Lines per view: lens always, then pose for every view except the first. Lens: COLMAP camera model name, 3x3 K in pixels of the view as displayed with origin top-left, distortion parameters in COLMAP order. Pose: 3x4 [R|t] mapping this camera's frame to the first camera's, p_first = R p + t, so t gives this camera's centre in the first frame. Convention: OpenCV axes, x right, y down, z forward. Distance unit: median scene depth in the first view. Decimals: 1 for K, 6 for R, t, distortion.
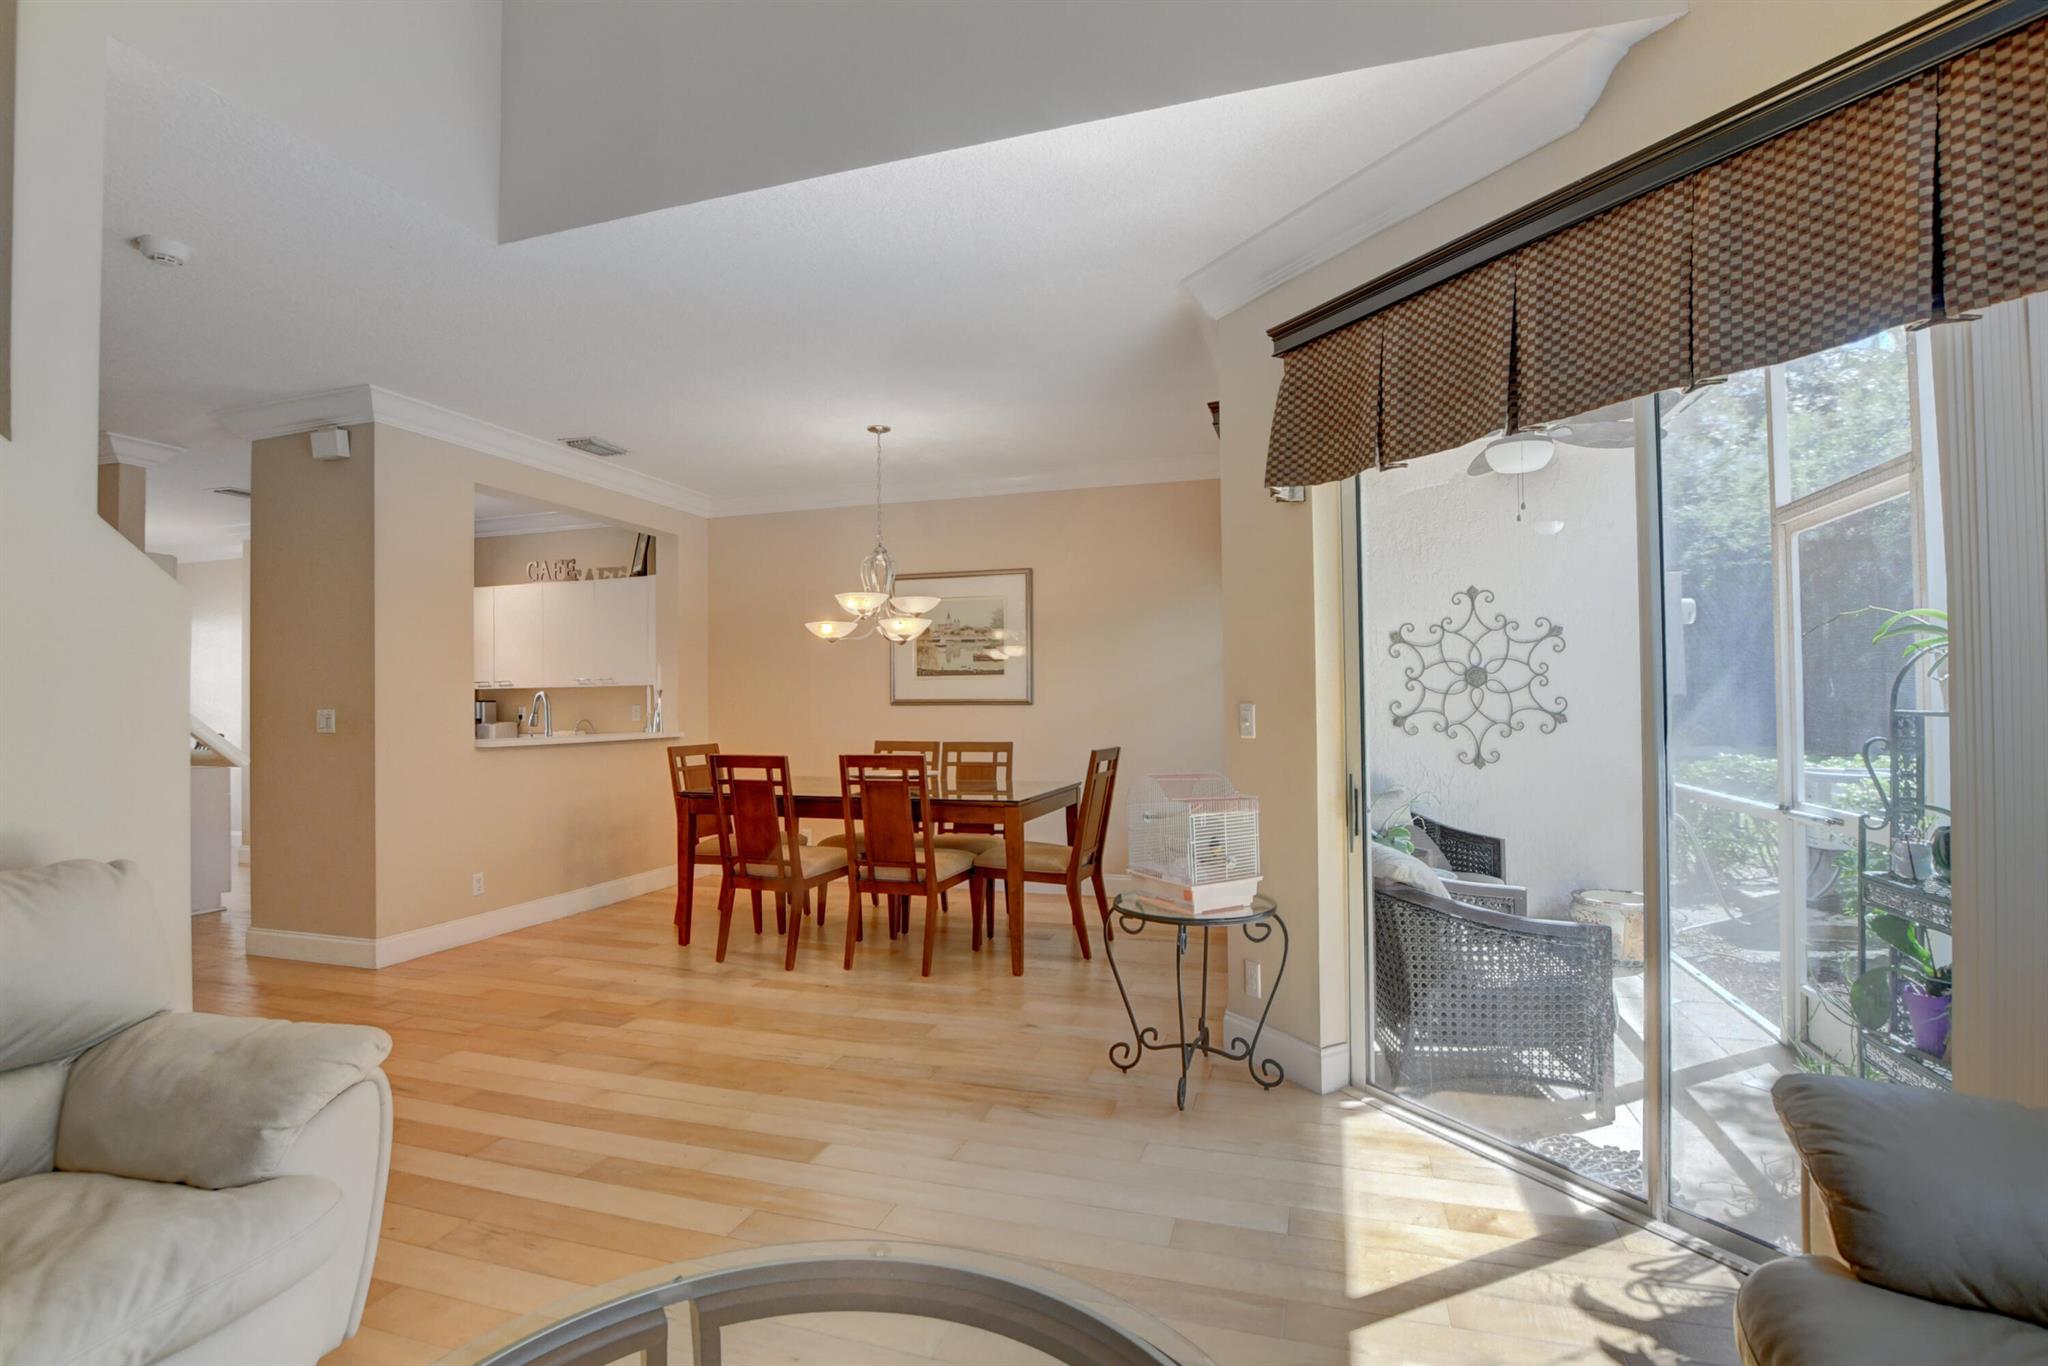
lens RADIAL K [[935.9, 0, 1024.0], [0, 935.9, 683.0], [0, 0, 1]] dist [-0.028776, 0.001355]
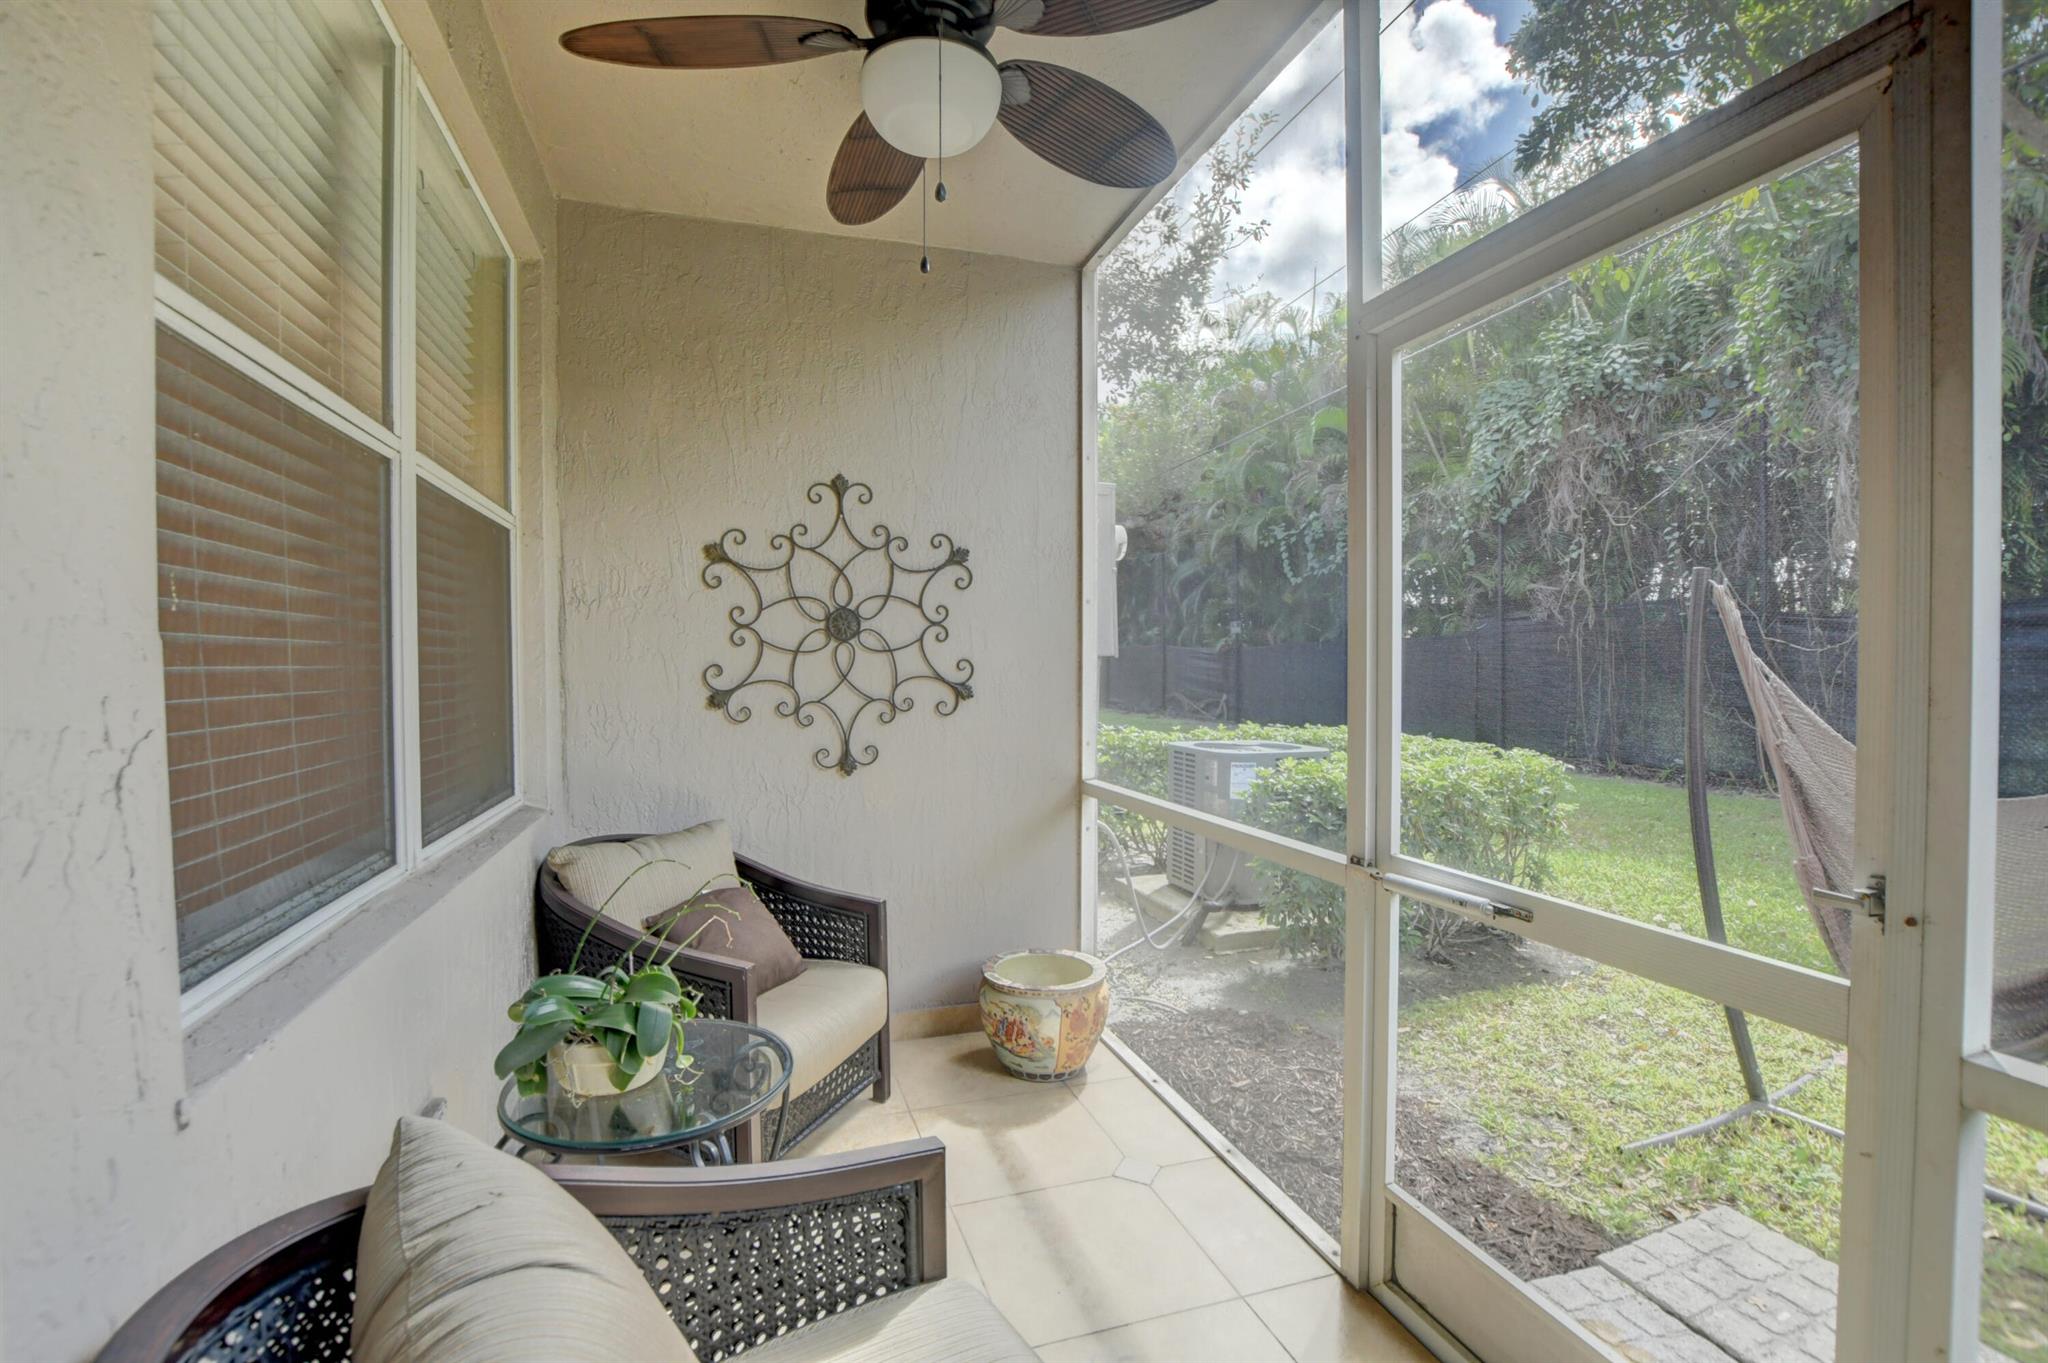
lens RADIAL K [[935.9, 0, 1024.0], [0, 935.9, 681.5], [0, 0, 1]] dist [-0.028776, 0.001355]
pose [[0.806757, -0.005061, 0.590861, 0.220698], [-0.015107, 0.999460, 0.029187, 0.010575], [-0.590690, -0.032473, 0.806245, 0.437226]]
